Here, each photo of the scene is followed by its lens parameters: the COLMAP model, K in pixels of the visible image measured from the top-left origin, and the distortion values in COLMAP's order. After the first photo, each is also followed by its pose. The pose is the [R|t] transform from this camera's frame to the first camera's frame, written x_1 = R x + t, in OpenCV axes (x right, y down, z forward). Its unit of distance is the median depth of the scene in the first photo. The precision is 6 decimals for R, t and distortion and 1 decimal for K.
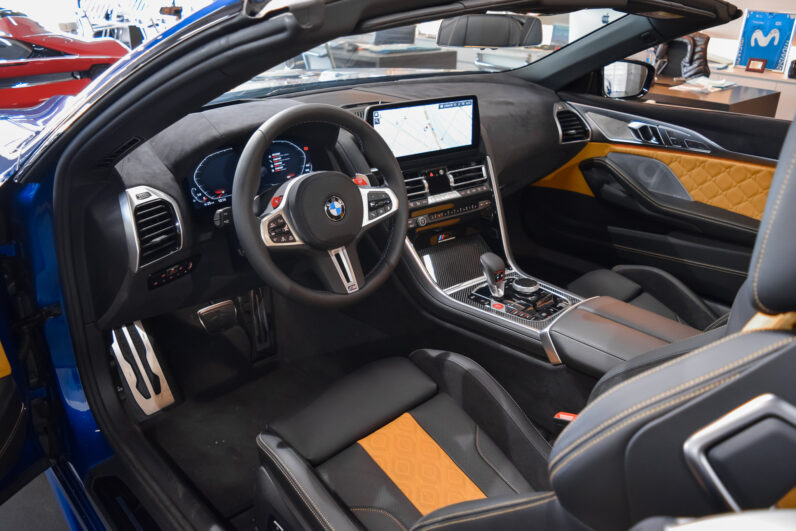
lens RADIAL K [[641.9, 0, 398.0], [0, 641.9, 265.5], [0, 0, 1]] dist [-0.004985, 0.000228]
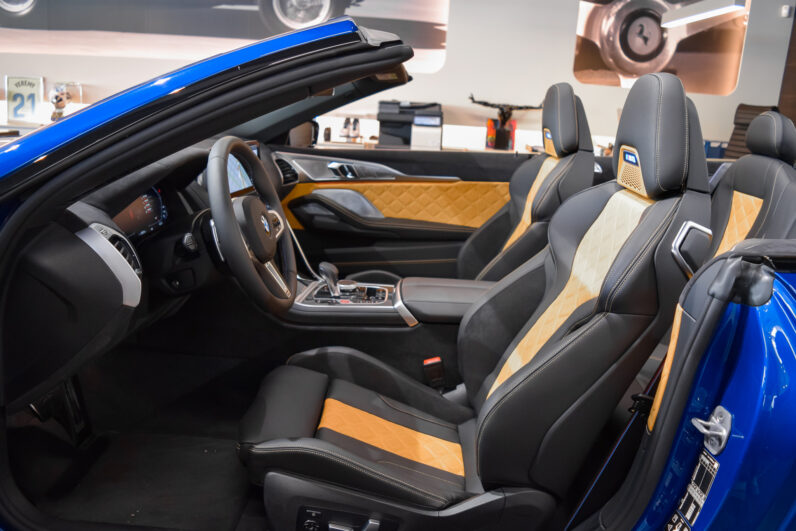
lens RADIAL K [[641.9, 0, 398.0], [0, 641.9, 265.5], [0, 0, 1]] dist [-0.004985, 0.000228]
pose [[0.726019, -0.166326, 0.667257, -0.426063], [0.251998, 0.967161, -0.033107, 0.046971], [-0.639838, 0.192184, 0.744092, 0.012278]]
